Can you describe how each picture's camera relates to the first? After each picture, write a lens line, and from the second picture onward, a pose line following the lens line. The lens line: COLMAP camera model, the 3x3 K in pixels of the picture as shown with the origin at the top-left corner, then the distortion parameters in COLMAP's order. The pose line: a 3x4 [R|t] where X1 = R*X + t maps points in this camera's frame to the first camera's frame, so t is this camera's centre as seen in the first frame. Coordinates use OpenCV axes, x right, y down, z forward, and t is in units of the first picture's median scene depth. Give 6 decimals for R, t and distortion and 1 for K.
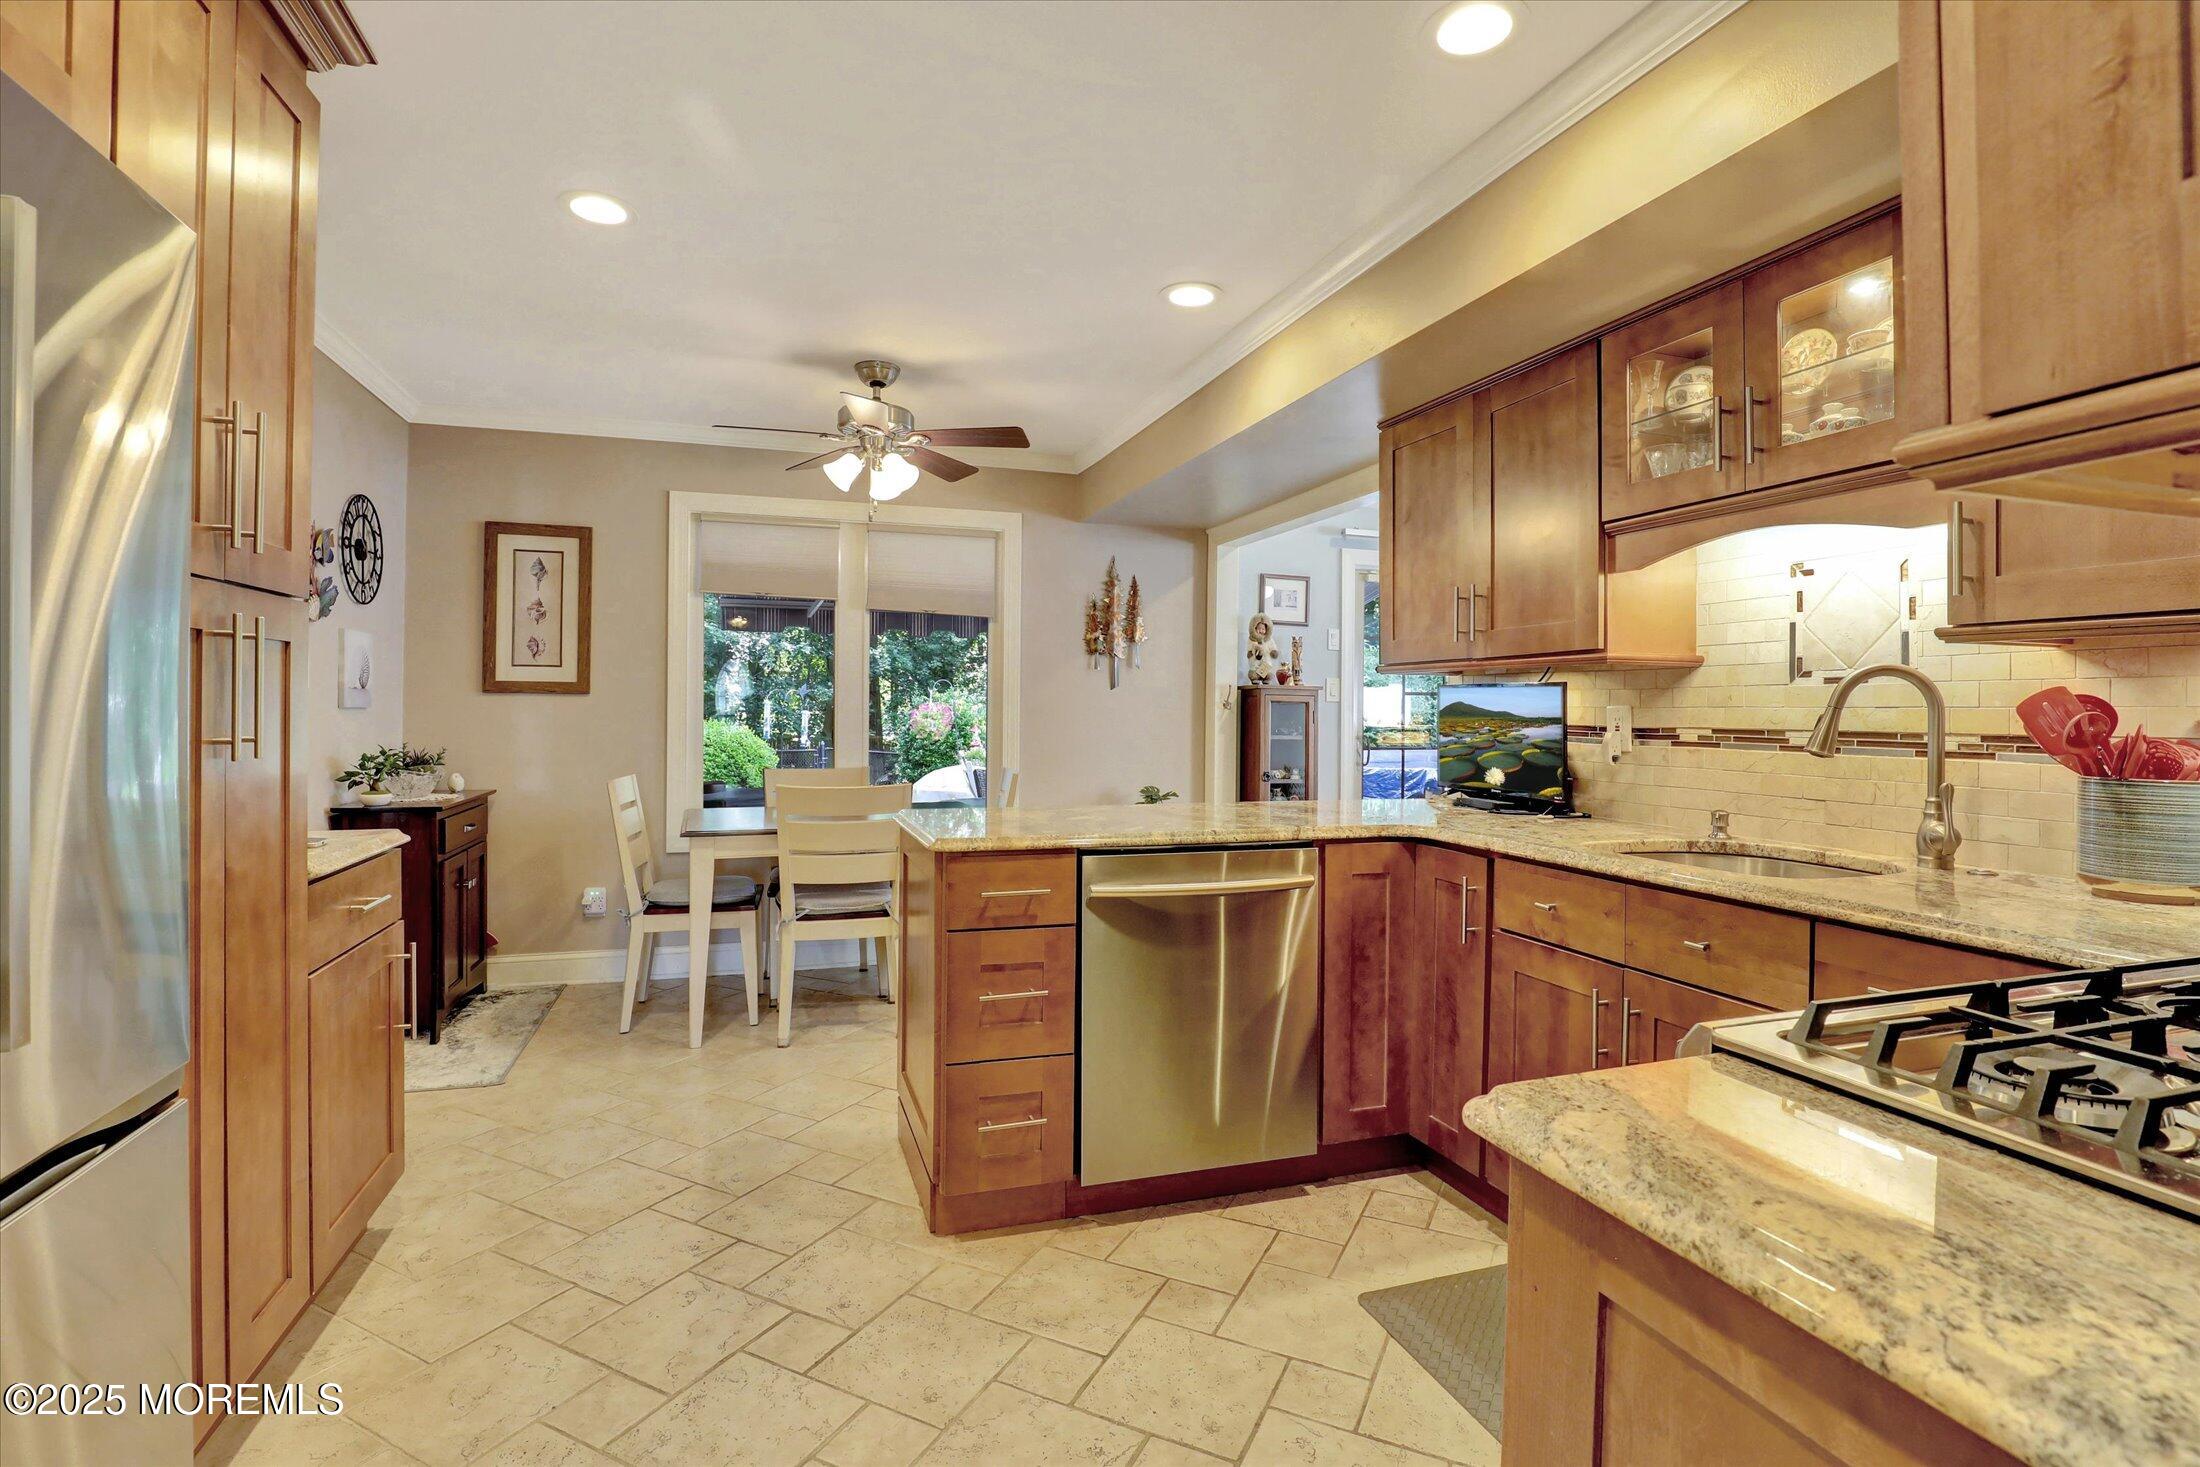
lens RADIAL K [[1008.3, 0, 1088.4], [0, 1008.3, 697.5], [0, 0, 1]] dist [-0.024116, 0.000270]
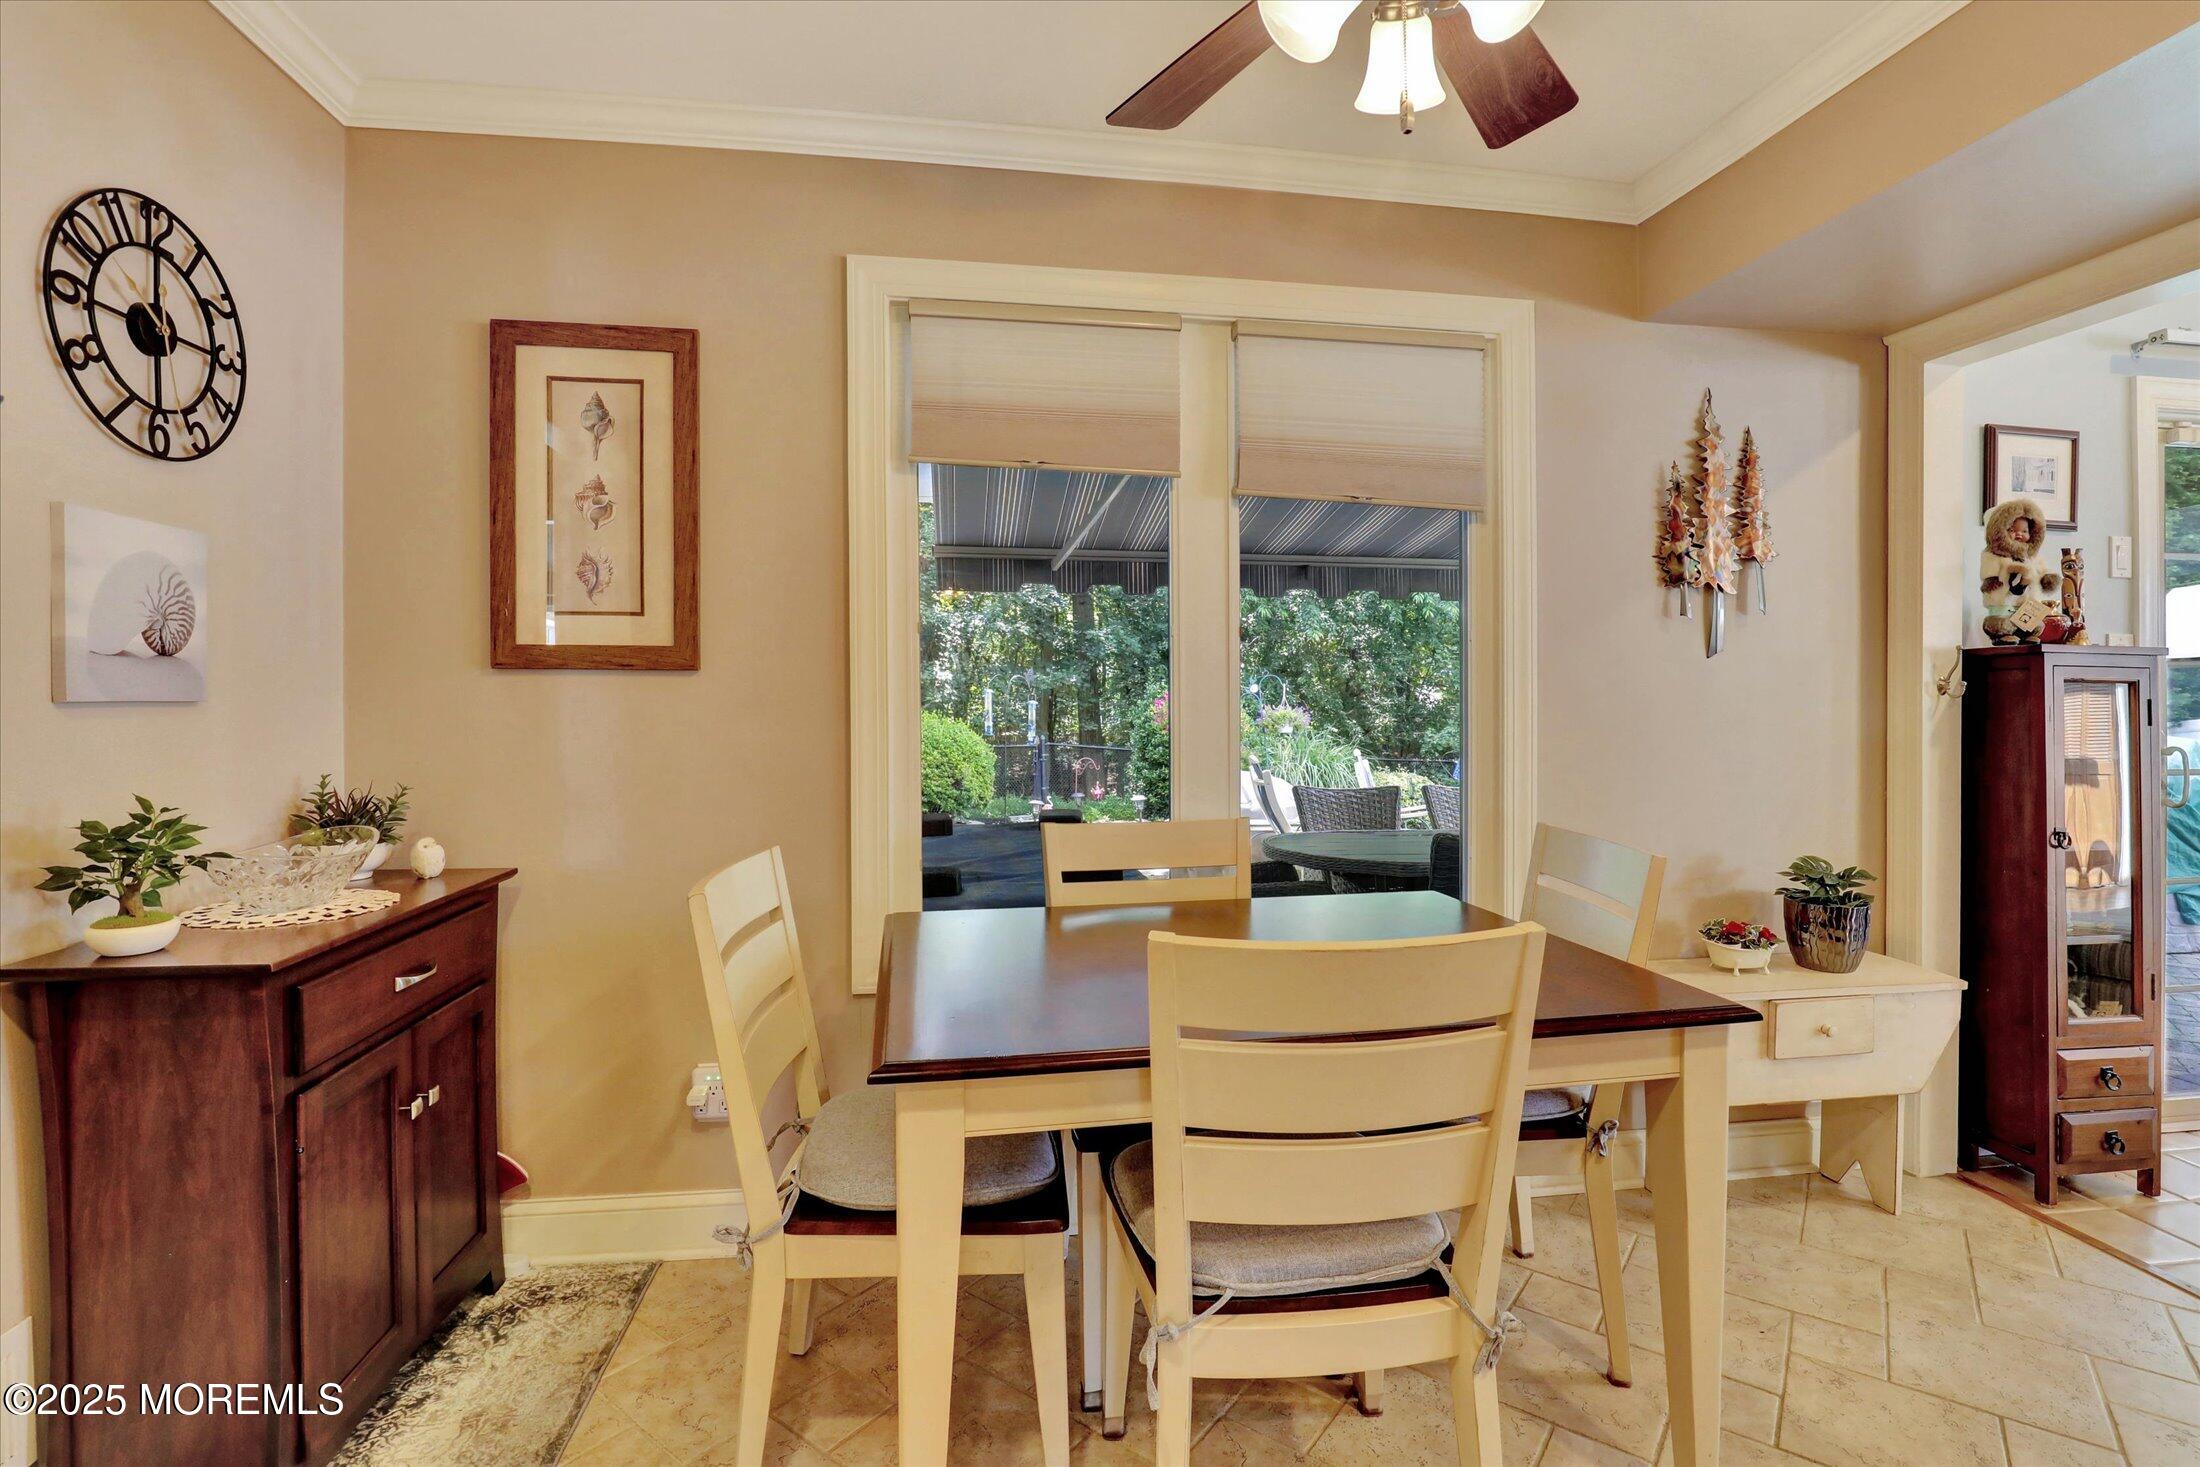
lens RADIAL K [[1018.2, 0, 1118.9], [0, 1018.2, 729.7], [0, 0, 1]] dist [-0.026582, 0.000772]
pose [[0.986615, 0.001047, -0.163065, -0.214038], [0.005903, 0.999095, 0.042129, 0.005918], [0.162961, -0.042528, 0.985716, 0.543915]]
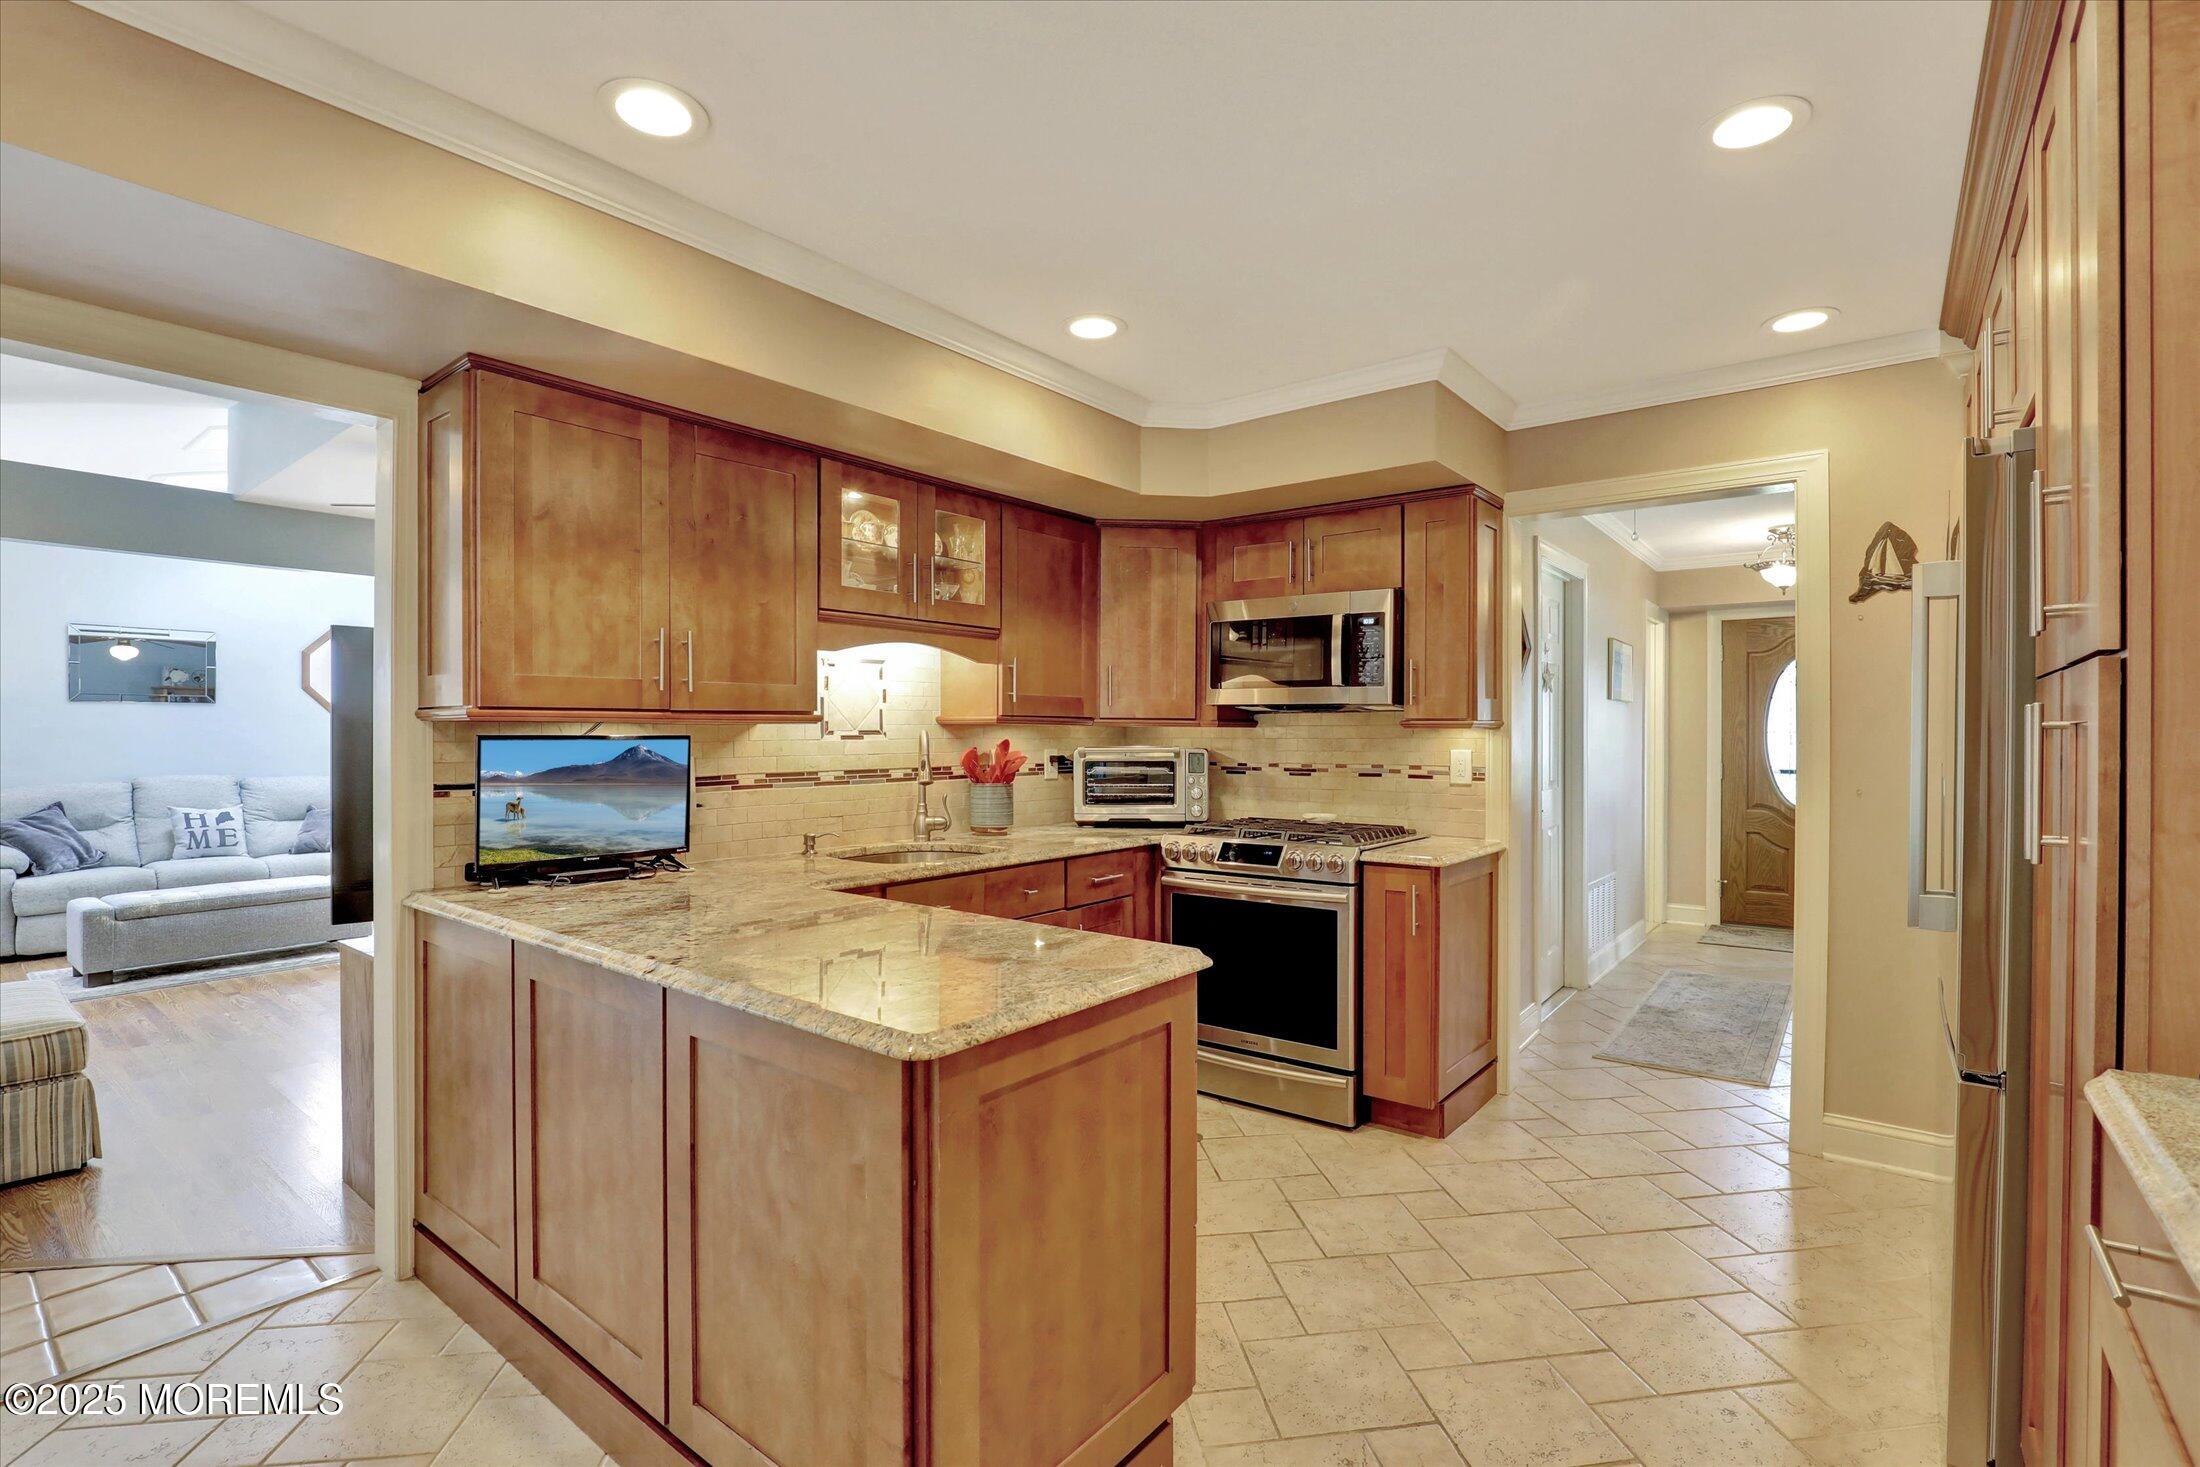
lens RADIAL K [[1018.2, 0, 1118.9], [0, 1018.2, 729.7], [0, 0, 1]] dist [-0.026582, 0.000772]
pose [[-0.566908, -0.007879, 0.823744, -0.389257], [-0.012684, 0.999919, 0.000835, -0.017527], [-0.823684, -0.009975, -0.566962, 0.763100]]
